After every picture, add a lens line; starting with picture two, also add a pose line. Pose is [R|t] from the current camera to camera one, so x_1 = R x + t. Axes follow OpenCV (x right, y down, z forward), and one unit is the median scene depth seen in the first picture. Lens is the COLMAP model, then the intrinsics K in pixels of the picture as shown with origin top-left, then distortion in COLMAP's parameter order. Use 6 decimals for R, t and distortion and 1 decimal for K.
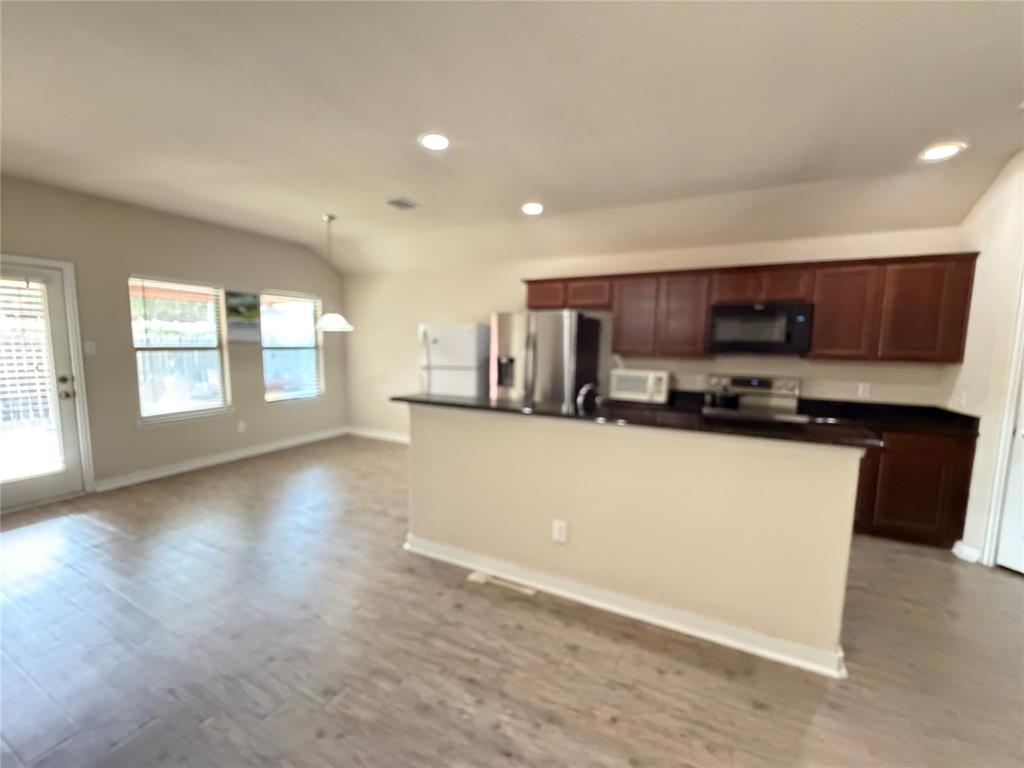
lens RADIAL K [[412.8, 0, 512.0], [0, 412.8, 384.0], [0, 0, 1]] dist [-0.009654, -0.000017]
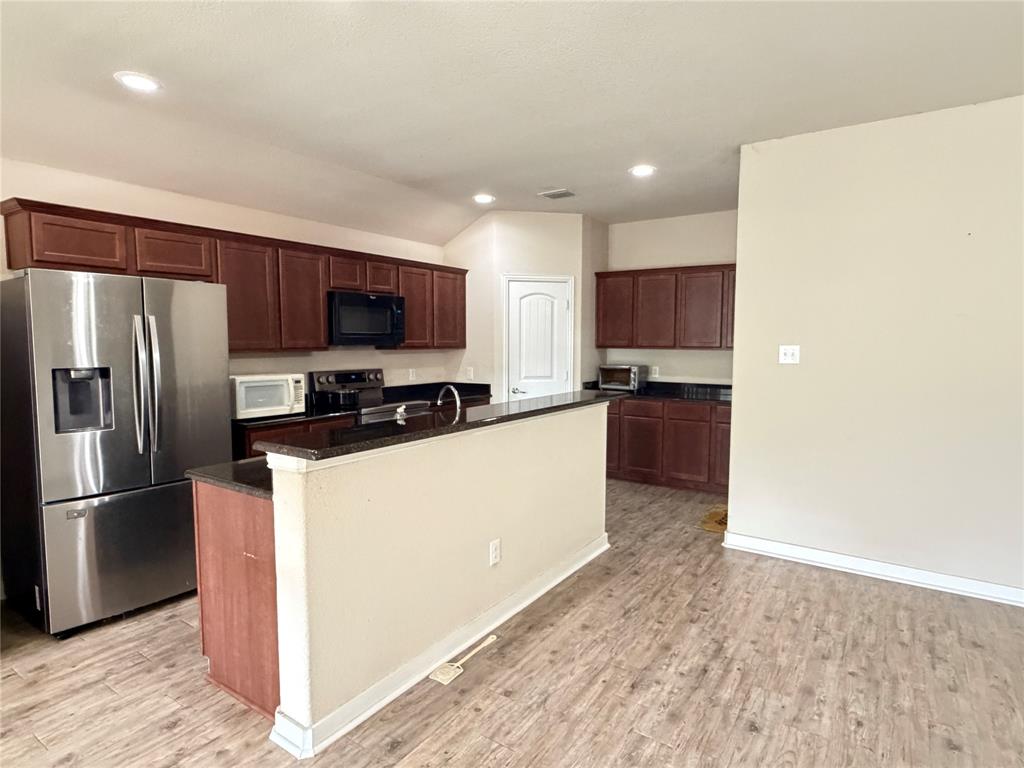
lens RADIAL K [[563.9, 0, 512.0], [0, 563.9, 384.0], [0, 0, 1]] dist [0.000545, -0.000116]
pose [[0.141934, -0.092719, 0.985524, -1.109079], [0.098649, 0.991972, 0.079118, -0.094831], [-0.984948, 0.085992, 0.149941, 0.817148]]
